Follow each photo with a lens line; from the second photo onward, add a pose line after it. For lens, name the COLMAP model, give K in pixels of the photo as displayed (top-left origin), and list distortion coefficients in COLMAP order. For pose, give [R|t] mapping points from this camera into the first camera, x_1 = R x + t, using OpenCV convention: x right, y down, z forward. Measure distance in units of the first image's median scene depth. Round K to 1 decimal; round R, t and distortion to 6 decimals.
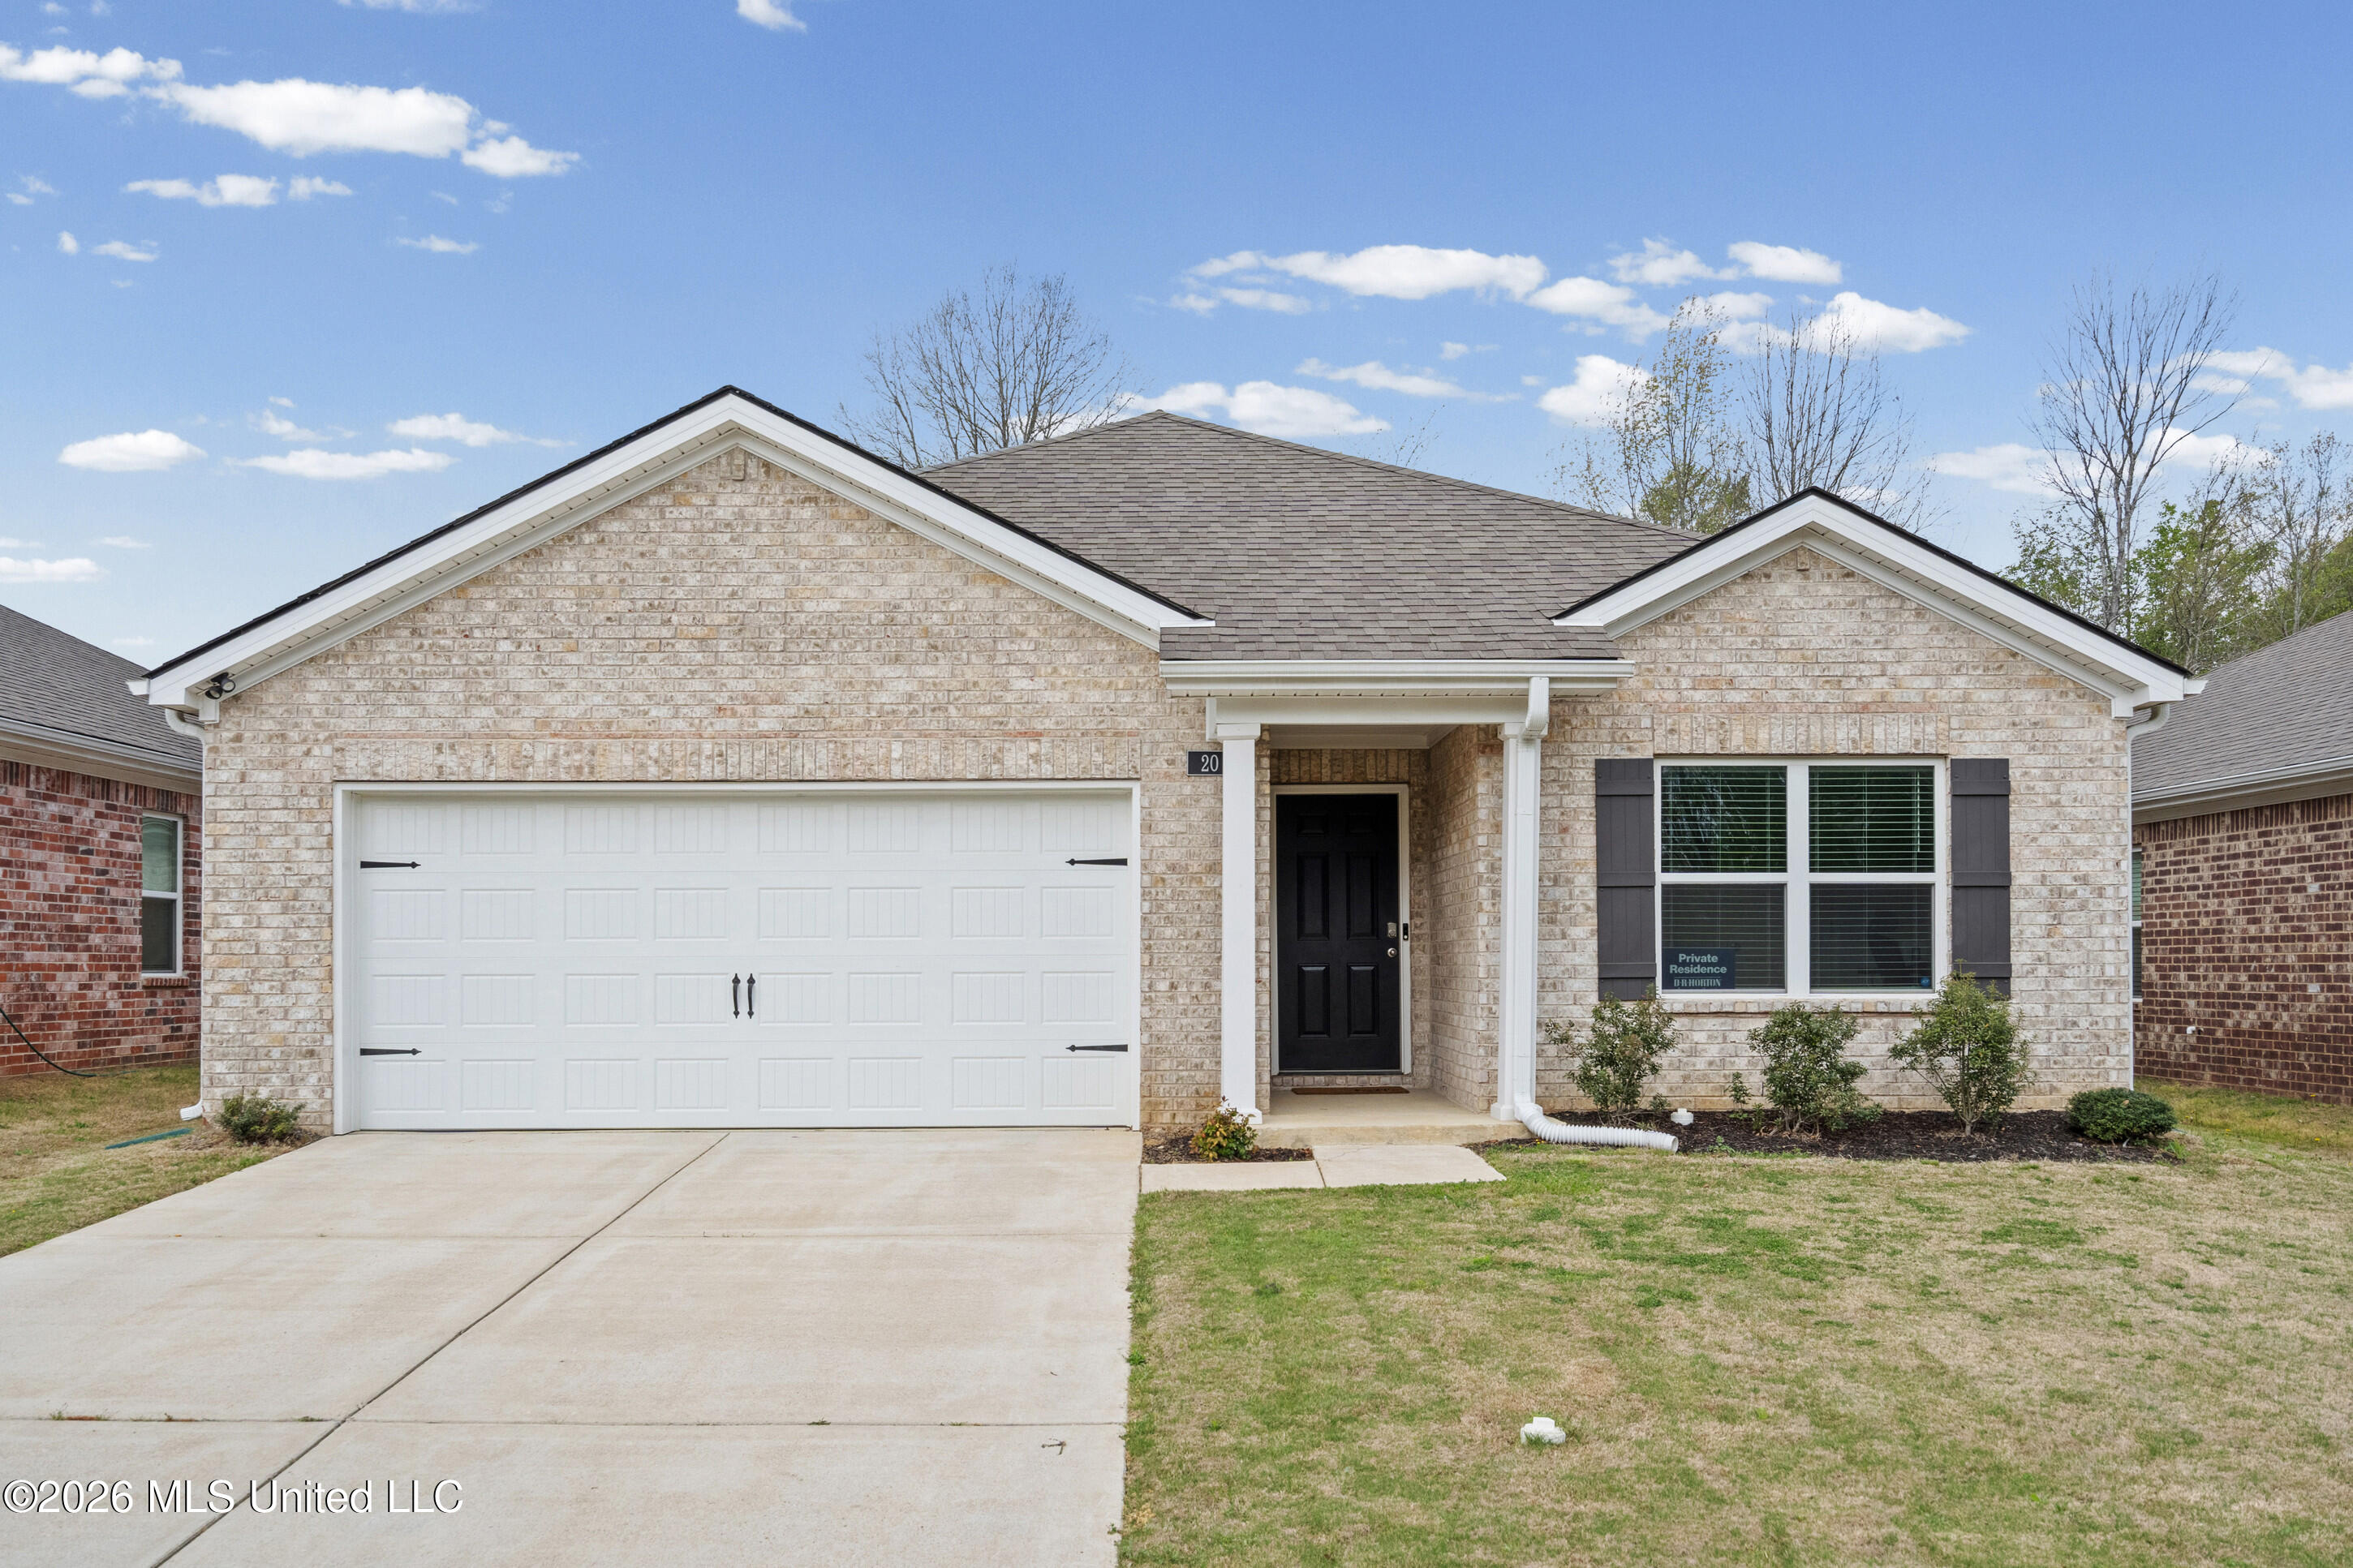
lens RADIAL K [[2087.2, 0, 1176.1], [0, 2087.2, 793.4], [0, 0, 1]] dist [0.004116, 0.004846]
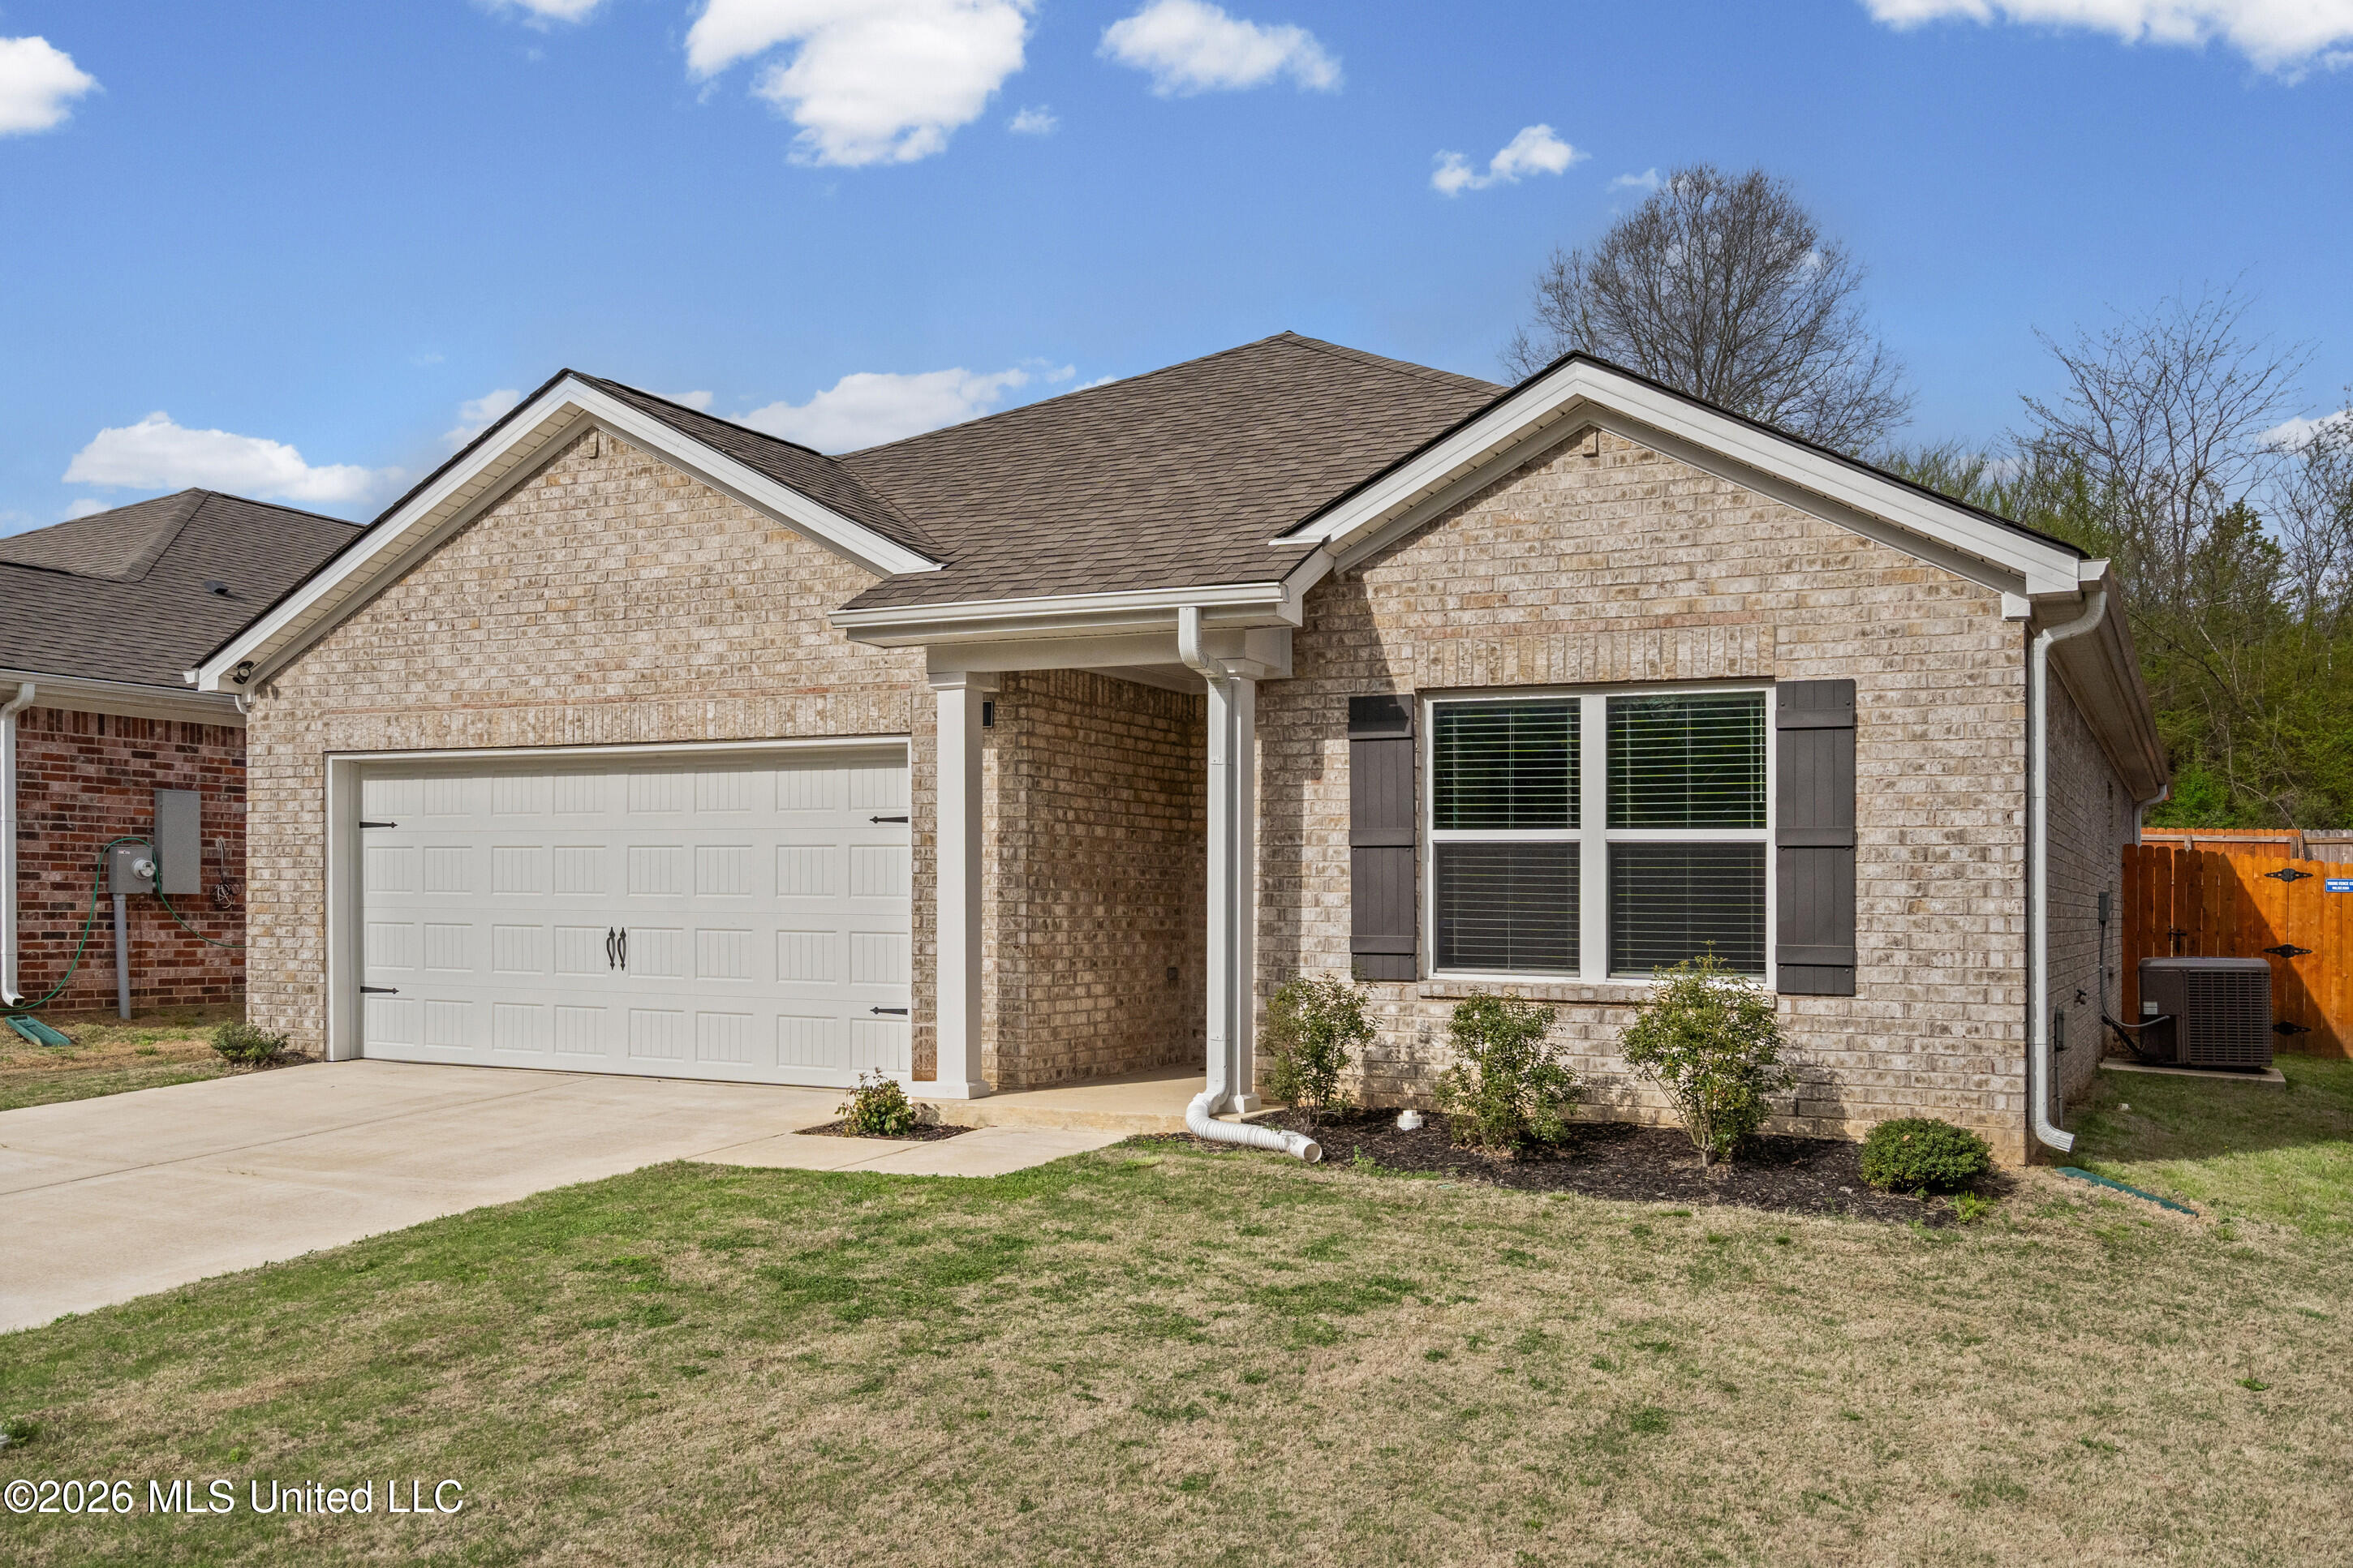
lens RADIAL K [[2062.8, 0, 1176.3], [0, 2062.8, 781.2], [0, 0, 1]] dist [0.004610, -0.006842]
pose [[0.884071, -0.013208, -0.467166, 0.532707], [0.021353, 0.999698, 0.012145, 0.006257], [0.466864, -0.020713, 0.884086, 0.217889]]
